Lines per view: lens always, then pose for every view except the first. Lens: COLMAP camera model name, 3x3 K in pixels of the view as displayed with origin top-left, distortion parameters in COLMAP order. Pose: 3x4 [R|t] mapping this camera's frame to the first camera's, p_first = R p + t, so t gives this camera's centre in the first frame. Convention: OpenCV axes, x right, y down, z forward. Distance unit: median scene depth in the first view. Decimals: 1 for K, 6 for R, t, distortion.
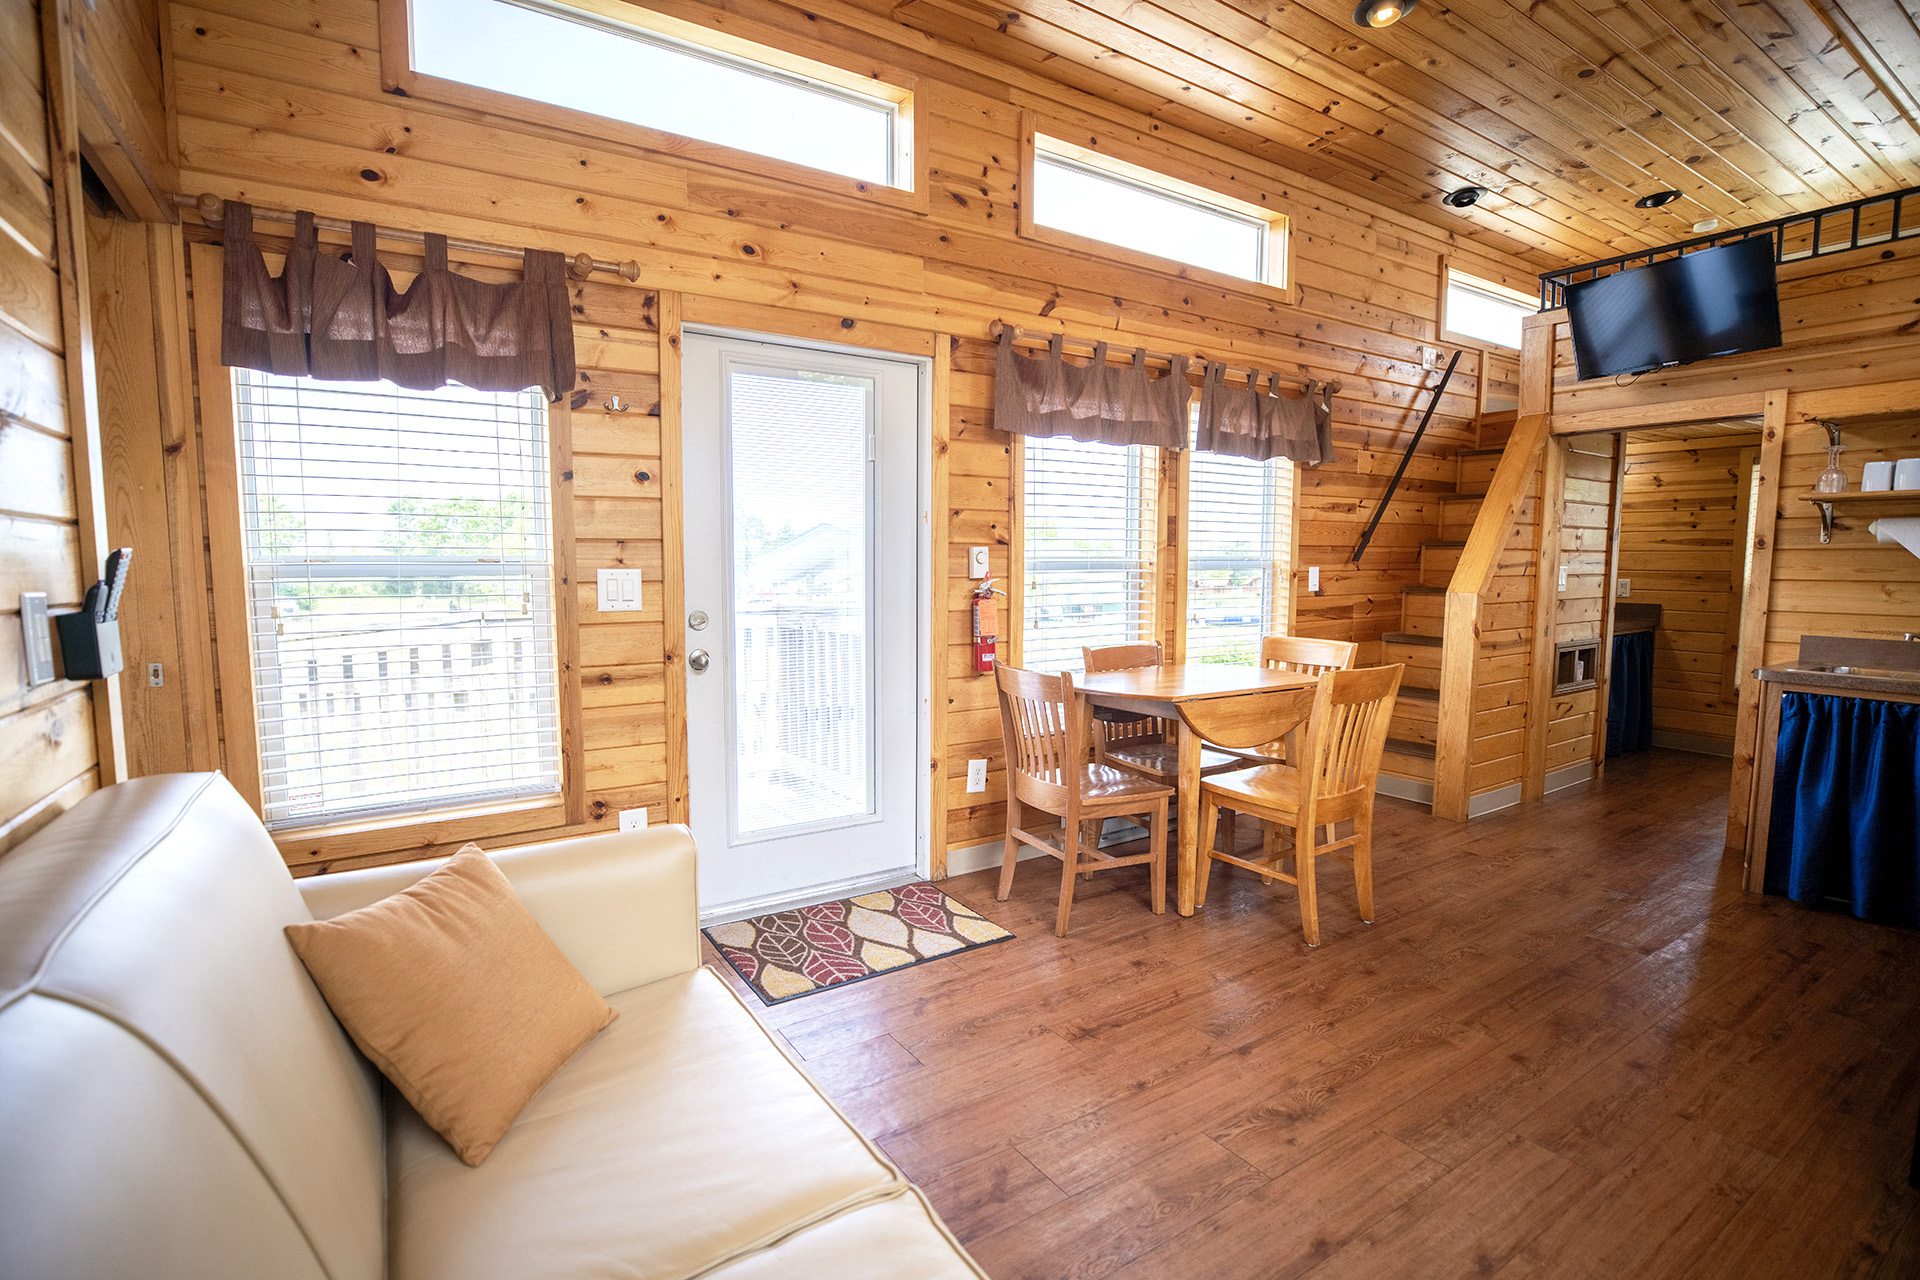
lens RADIAL K [[885.0, 0, 949.9], [0, 885.0, 639.7], [0, 0, 1]] dist [-0.043370, 0.013402]
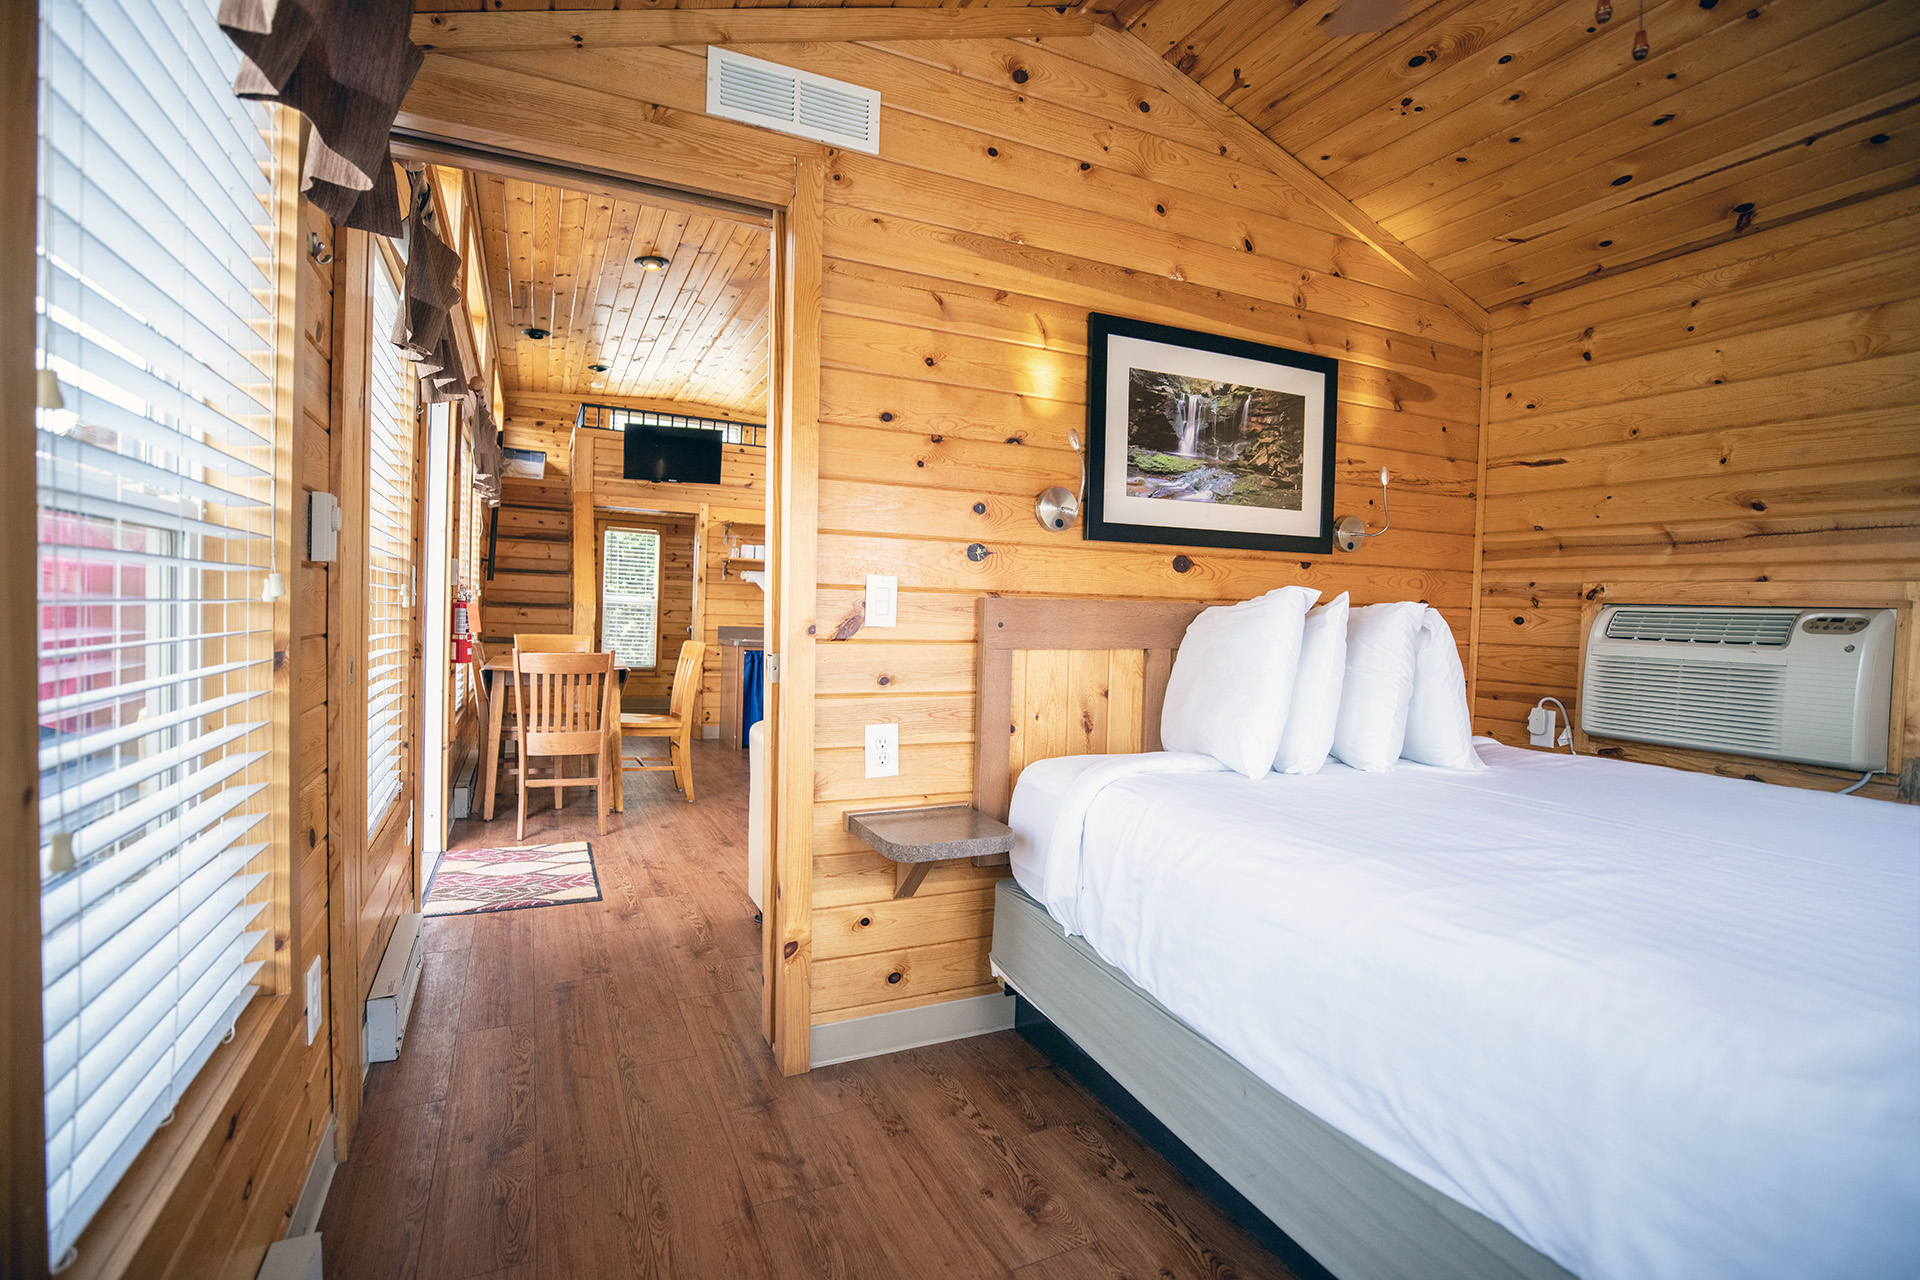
lens RADIAL K [[885.0, 0, 949.9], [0, 885.0, 639.7], [0, 0, 1]] dist [-0.043370, 0.013402]
pose [[0.127541, -0.025555, 0.991504, -1.260065], [0.053295, 0.998400, 0.018877, 0.020526], [-0.990400, 0.050435, 0.128699, 0.244671]]
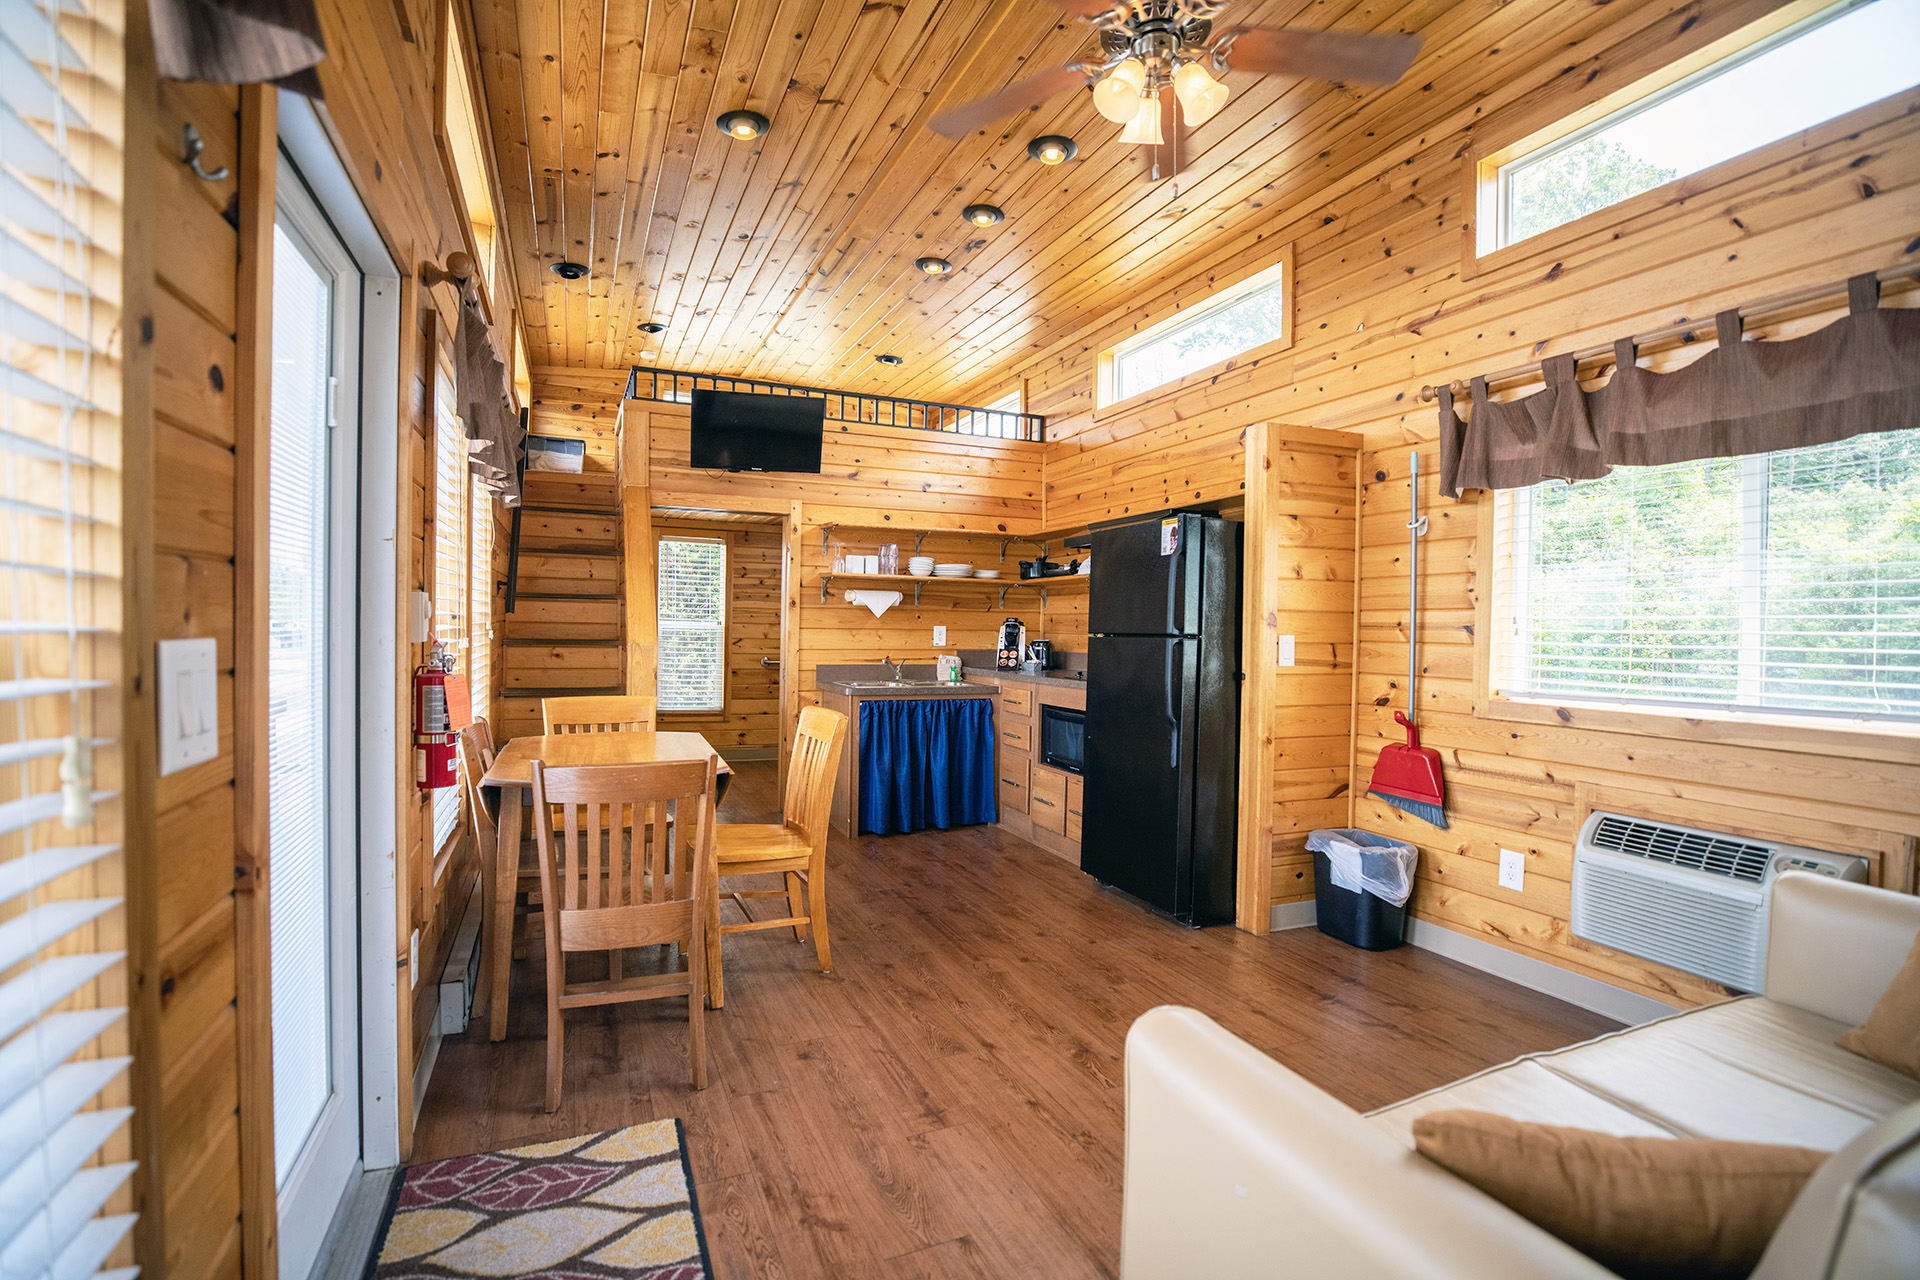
lens RADIAL K [[885.0, 0, 949.9], [0, 885.0, 639.7], [0, 0, 1]] dist [-0.043370, 0.013402]
pose [[0.165699, -0.021533, 0.985941, -0.625709], [0.070187, 0.997484, 0.009990, -0.060914], [-0.983676, 0.067545, 0.166793, 0.641383]]
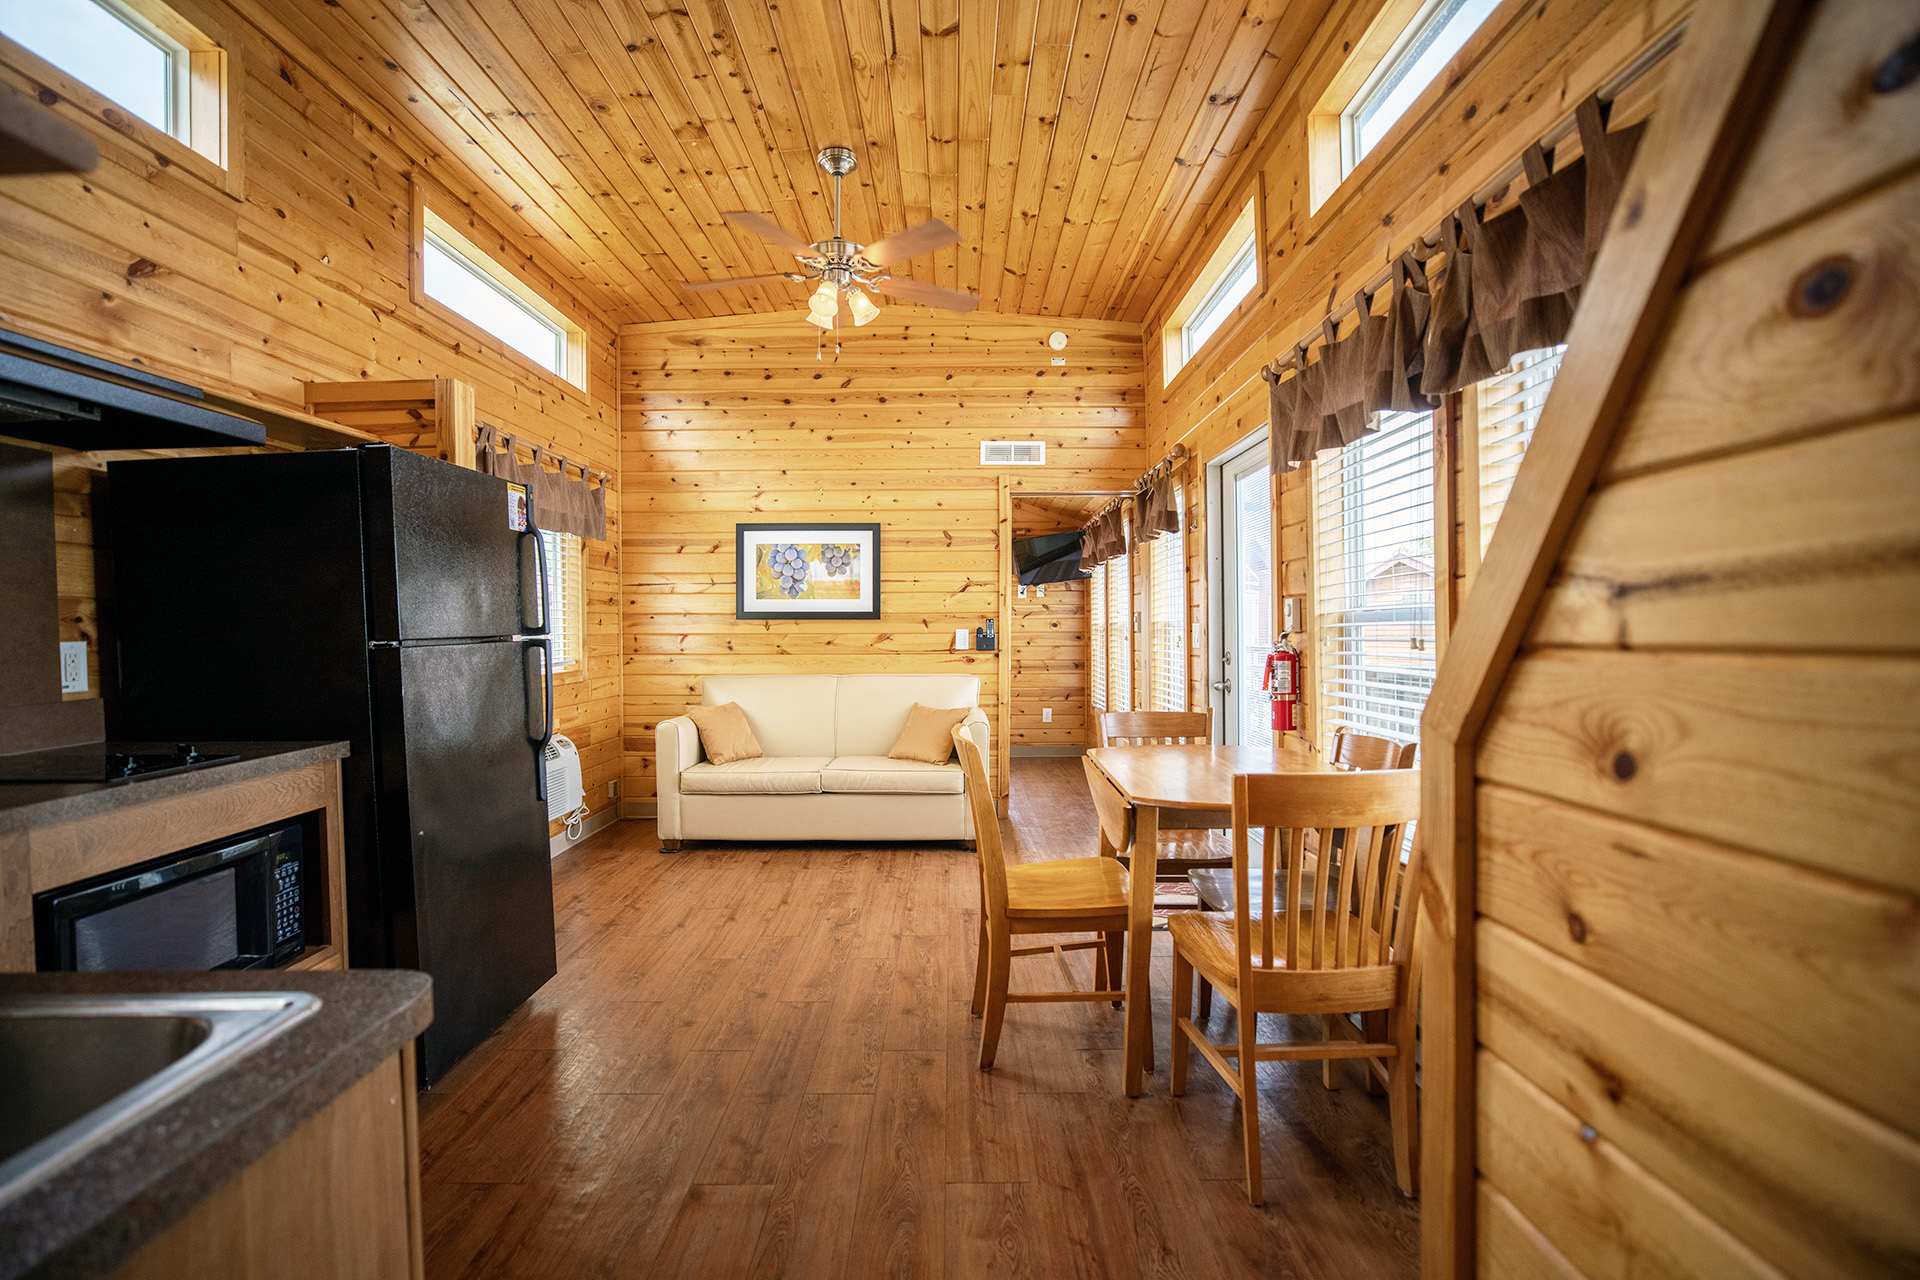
lens RADIAL K [[885.0, 0, 949.9], [0, 885.0, 639.7], [0, 0, 1]] dist [-0.043370, 0.013402]
pose [[-0.542087, 0.016687, -0.840157, 1.231014], [-0.058230, 0.996654, 0.057366, -0.111879], [0.838302, 0.080020, -0.539301, 1.460681]]
